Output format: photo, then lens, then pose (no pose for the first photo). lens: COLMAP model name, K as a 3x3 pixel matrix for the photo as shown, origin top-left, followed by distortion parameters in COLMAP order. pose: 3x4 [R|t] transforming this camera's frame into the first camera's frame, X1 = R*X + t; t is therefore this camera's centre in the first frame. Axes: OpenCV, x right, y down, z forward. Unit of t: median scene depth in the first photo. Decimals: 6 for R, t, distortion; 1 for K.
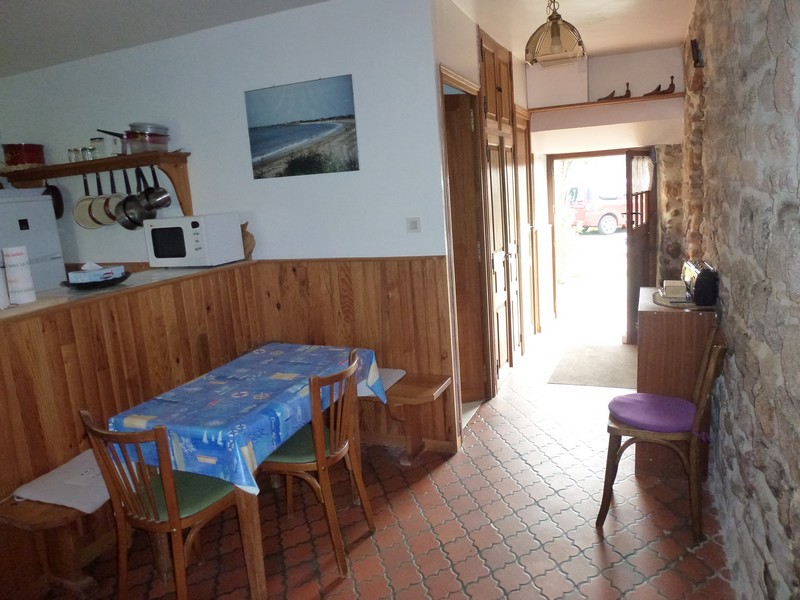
lens RADIAL K [[587.8, 0, 401.2], [0, 587.8, 300.1], [0, 0, 1]] dist [-0.069952, 0.030627]
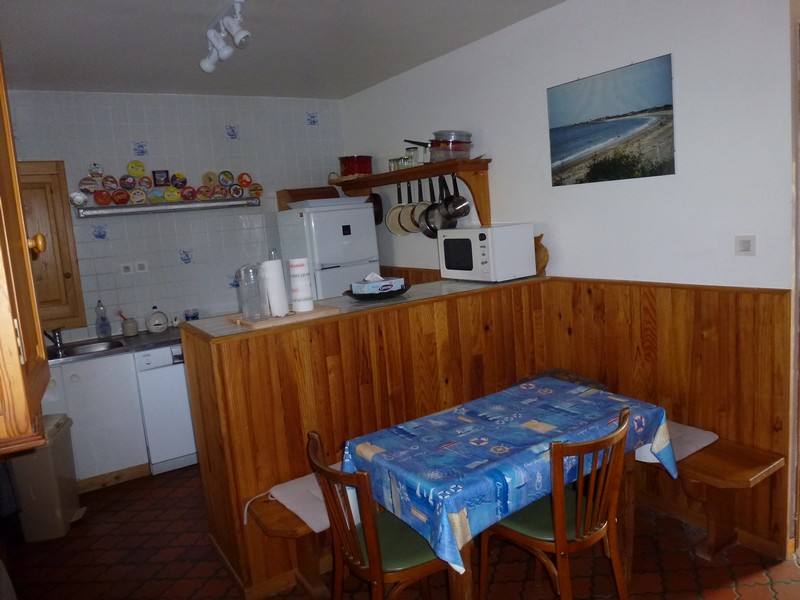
lens RADIAL K [[587.8, 0, 396.4], [0, 587.8, 299.1], [0, 0, 1]] dist [-0.069952, 0.030627]
pose [[0.829601, 0.078956, -0.552745, 0.061366], [-0.077965, 0.996634, 0.025348, -0.043565], [0.552886, 0.022066, 0.832965, 0.143734]]
